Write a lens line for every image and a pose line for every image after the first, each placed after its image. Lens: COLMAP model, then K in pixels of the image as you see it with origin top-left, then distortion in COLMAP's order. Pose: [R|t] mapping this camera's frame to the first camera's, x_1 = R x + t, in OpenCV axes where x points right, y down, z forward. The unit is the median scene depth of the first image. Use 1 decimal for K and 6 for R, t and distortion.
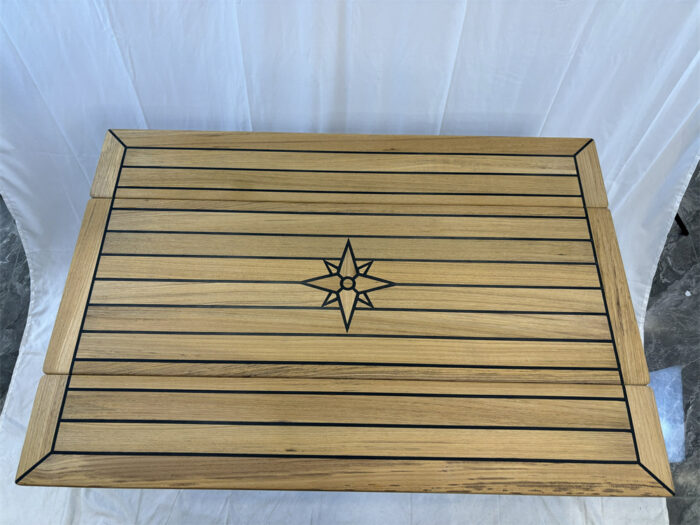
lens RADIAL K [[535.3, 0, 351.4], [0, 535.3, 266.4], [0, 0, 1]] dist [0.041074, -0.057273]
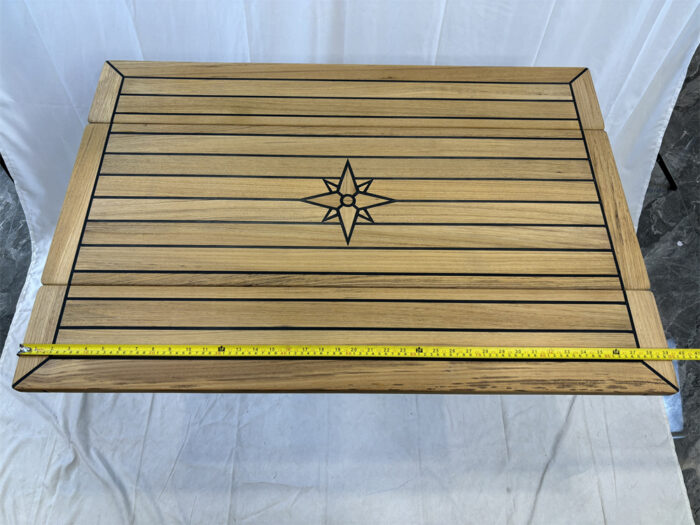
lens RADIAL K [[535.3, 0, 354.7], [0, 535.3, 267.7], [0, 0, 1]] dist [0.041074, -0.057273]
pose [[0.999854, -0.011592, 0.012566, -0.007885], [0.011891, 0.999642, -0.023973, 0.178889], [-0.012284, 0.024119, 0.999634, 0.002651]]
